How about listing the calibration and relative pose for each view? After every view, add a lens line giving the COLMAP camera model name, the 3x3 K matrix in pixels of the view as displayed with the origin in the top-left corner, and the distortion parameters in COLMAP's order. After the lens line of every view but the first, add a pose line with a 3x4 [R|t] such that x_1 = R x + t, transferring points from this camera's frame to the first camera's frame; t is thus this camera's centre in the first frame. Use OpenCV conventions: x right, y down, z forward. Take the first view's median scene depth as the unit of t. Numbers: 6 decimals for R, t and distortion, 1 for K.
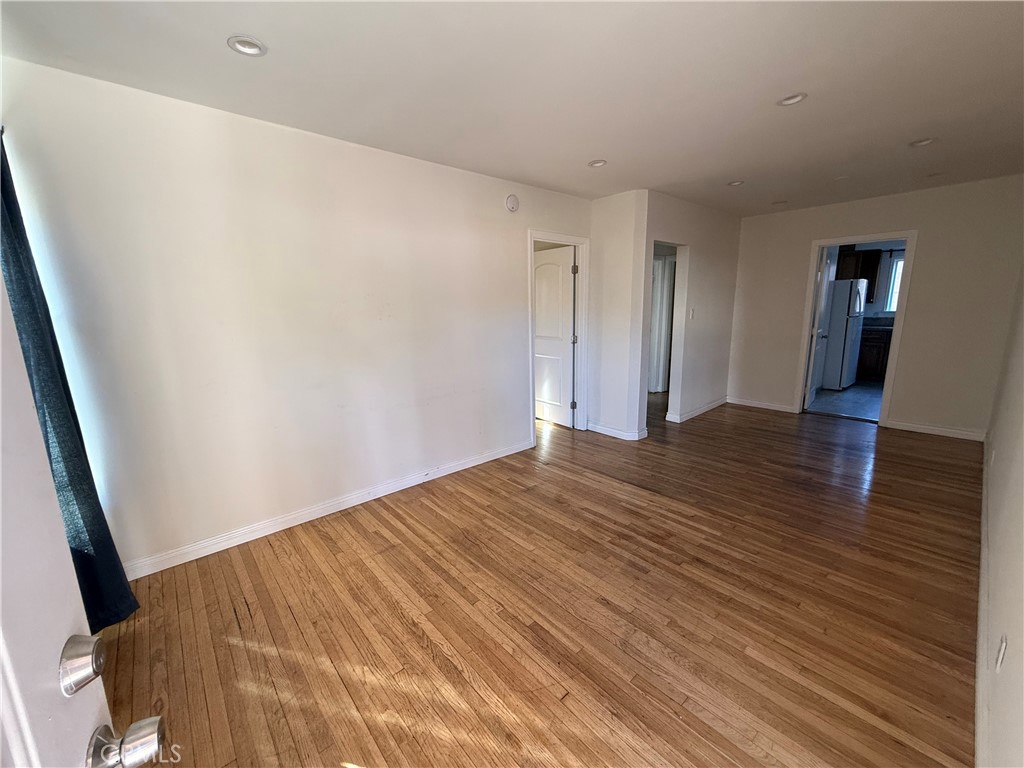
lens RADIAL K [[408.4, 0, 509.7], [0, 408.4, 386.3], [0, 0, 1]] dist [-0.001163, 0.000520]
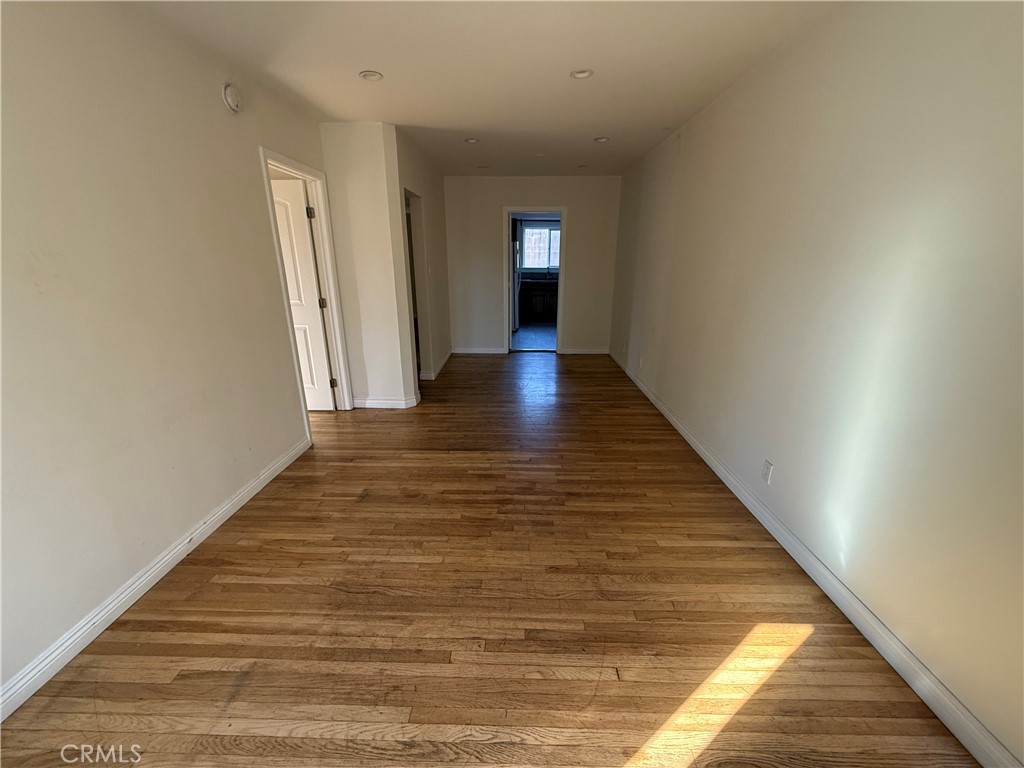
lens RADIAL K [[408.4, 0, 509.7], [0, 408.4, 386.3], [0, 0, 1]] dist [-0.001163, 0.000520]
pose [[0.678108, -0.203003, 0.706371, -0.352590], [0.129556, 0.979064, 0.157000, -0.058751], [-0.723454, -0.014948, 0.690211, 0.315007]]
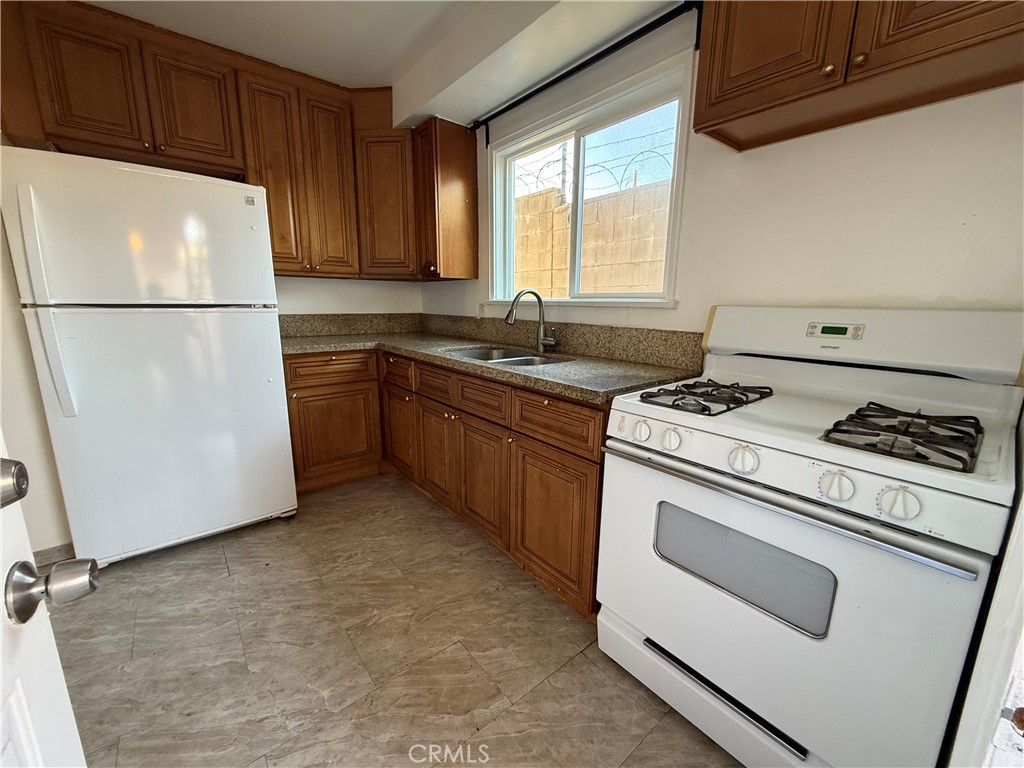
lens RADIAL K [[408.4, 0, 509.7], [0, 408.4, 386.3], [0, 0, 1]] dist [-0.001163, 0.000520]
pose [[0.998933, 0.036129, -0.028768, 2.738300], [-0.035832, 0.999300, 0.010772, -0.322581], [0.029137, -0.009730, 0.999528, 1.828372]]
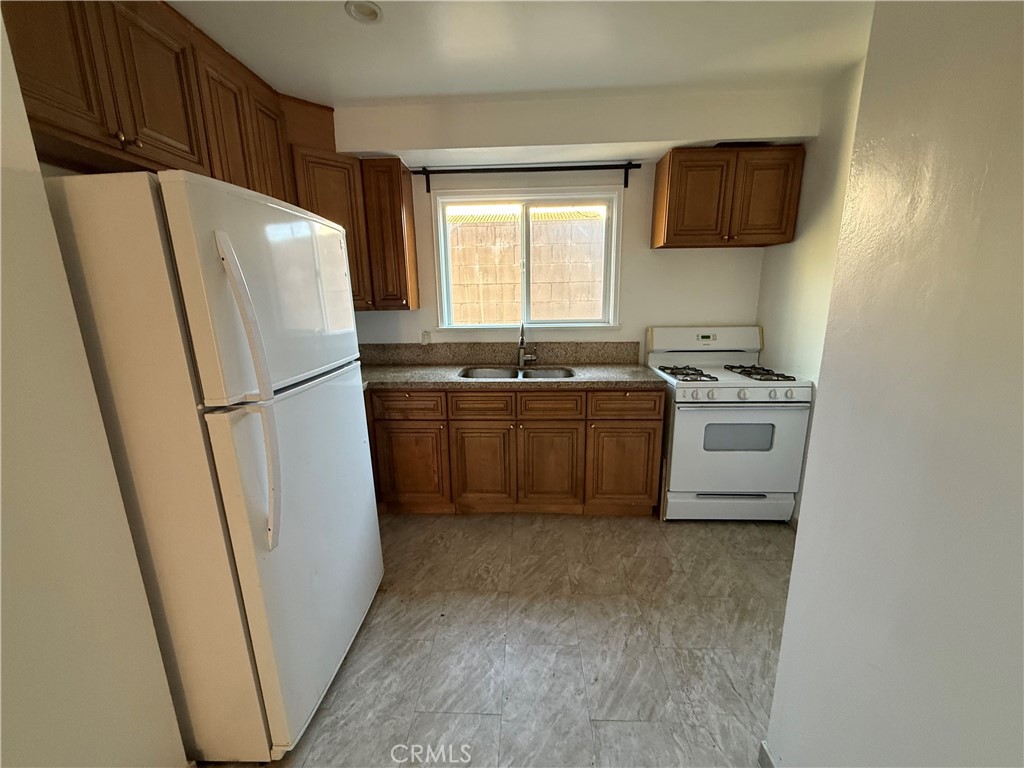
lens RADIAL K [[408.4, 0, 509.7], [0, 408.4, 386.3], [0, 0, 1]] dist [-0.001163, 0.000520]
pose [[0.692460, -0.149951, 0.705701, 1.931550], [0.142680, 0.987306, 0.069784, -0.418130], [-0.707207, 0.052367, 0.705065, 1.920507]]
